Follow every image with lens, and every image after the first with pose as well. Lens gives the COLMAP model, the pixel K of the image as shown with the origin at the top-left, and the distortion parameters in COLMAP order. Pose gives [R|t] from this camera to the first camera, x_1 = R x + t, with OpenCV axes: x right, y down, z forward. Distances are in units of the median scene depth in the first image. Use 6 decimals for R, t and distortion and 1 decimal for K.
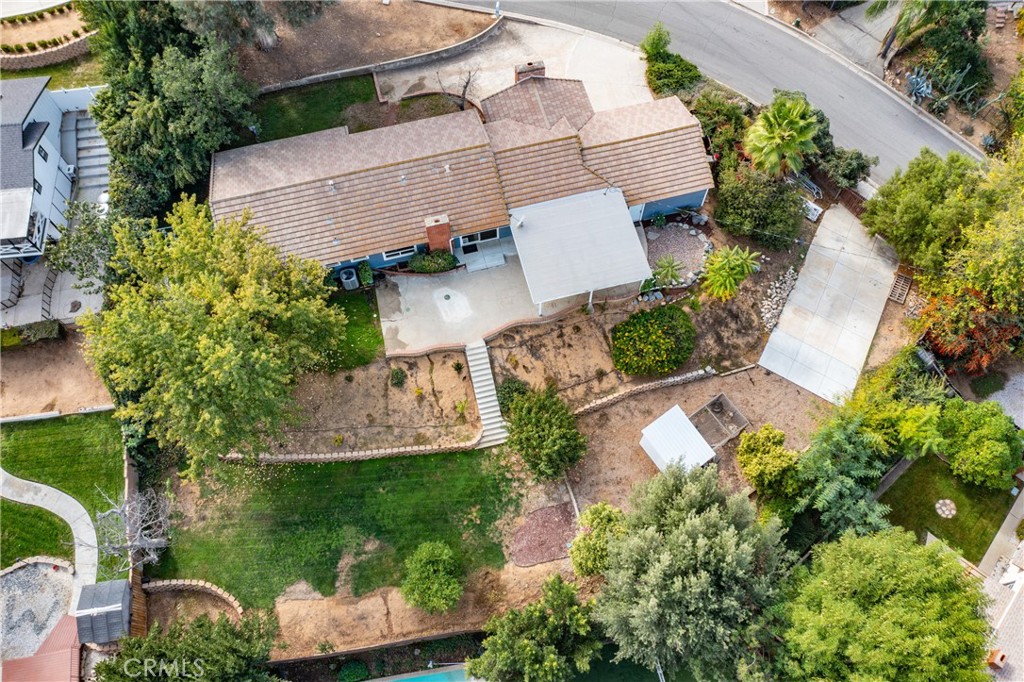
lens RADIAL K [[823.1, 0, 512.0], [0, 823.1, 341.0], [0, 0, 1]] dist [-0.031014, -0.005725]
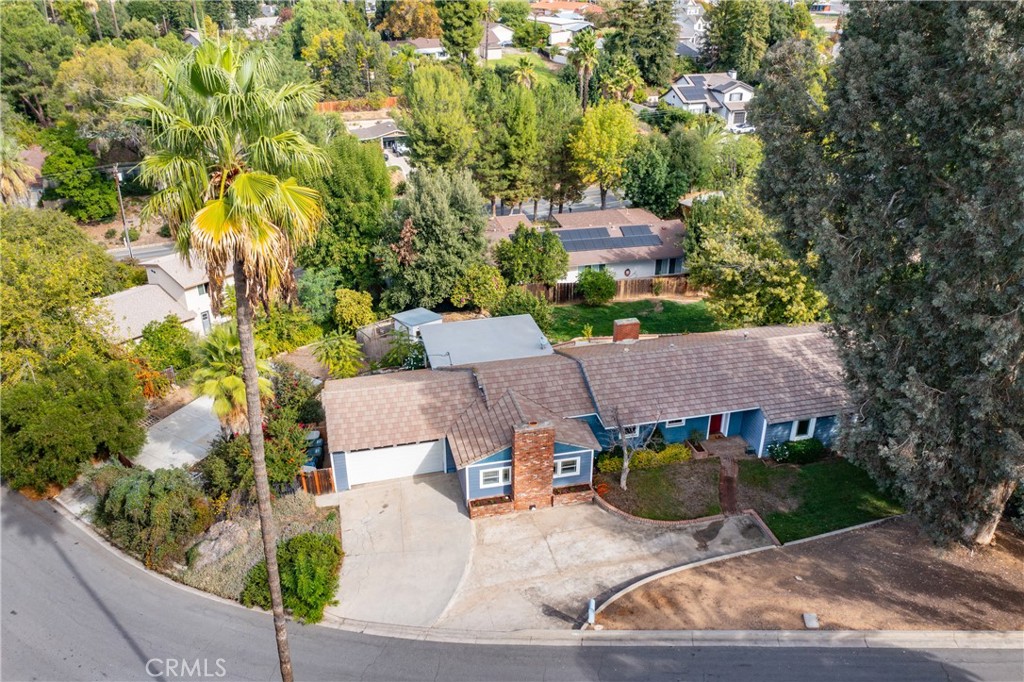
lens RADIAL K [[805.6, 0, 512.0], [0, 805.6, 341.0], [0, 0, 1]] dist [-0.014251, -0.008444]
pose [[-0.999797, -0.001443, 0.020104, 0.028424], [0.020120, -0.011687, 0.999729, -1.077781], [-0.001208, 0.999931, 0.011714, 0.961195]]
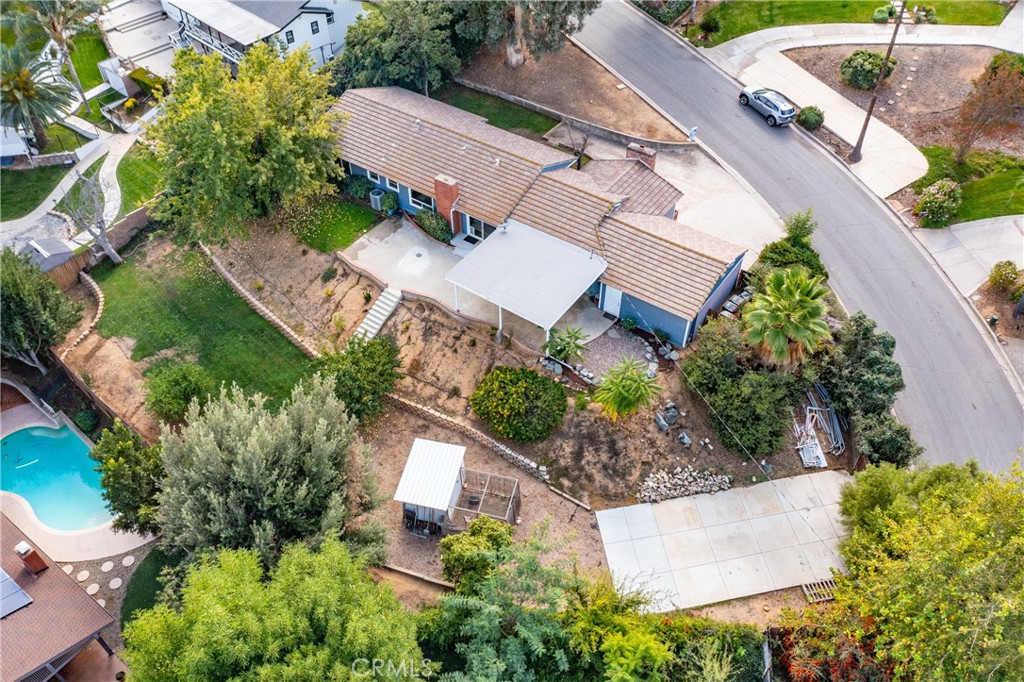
lens RADIAL K [[805.6, 0, 512.0], [0, 805.6, 341.0], [0, 0, 1]] dist [-0.014251, -0.008444]
pose [[0.641930, 0.542902, -0.541464, 0.609051], [-0.693583, 0.712209, -0.108173, 0.052808], [0.326908, 0.444990, 0.833736, 0.238489]]
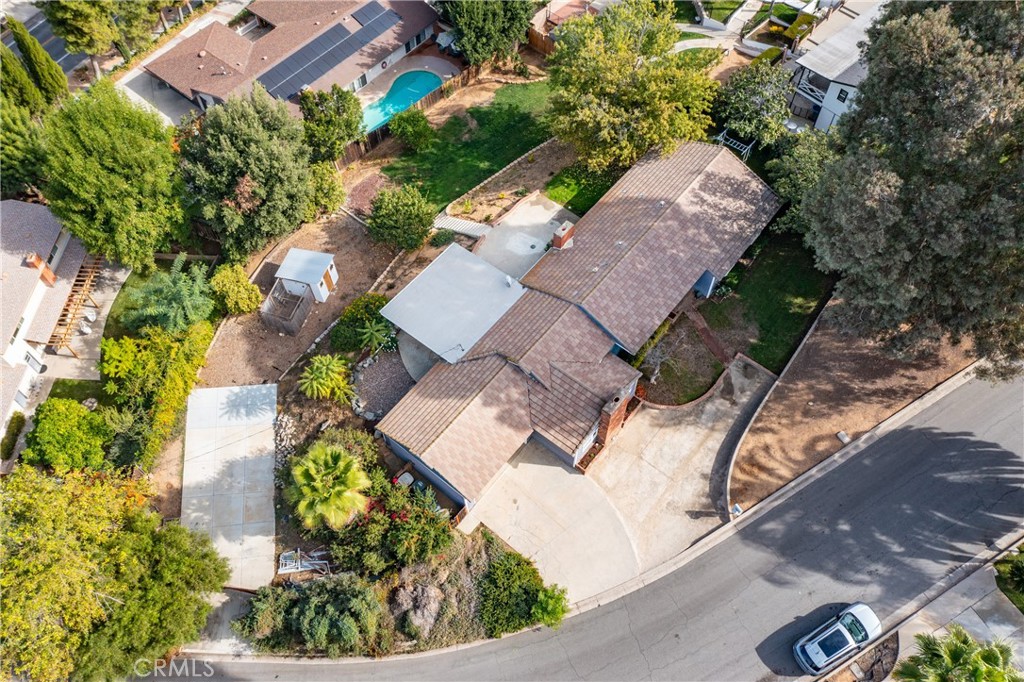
lens RADIAL K [[805.6, 0, 512.0], [0, 805.6, 341.0], [0, 0, 1]] dist [-0.014251, -0.008444]
pose [[-0.803817, 0.508745, -0.308313, 0.361231], [-0.531810, -0.382310, 0.755657, -0.945395], [0.266565, 0.771374, 0.577863, 0.444062]]
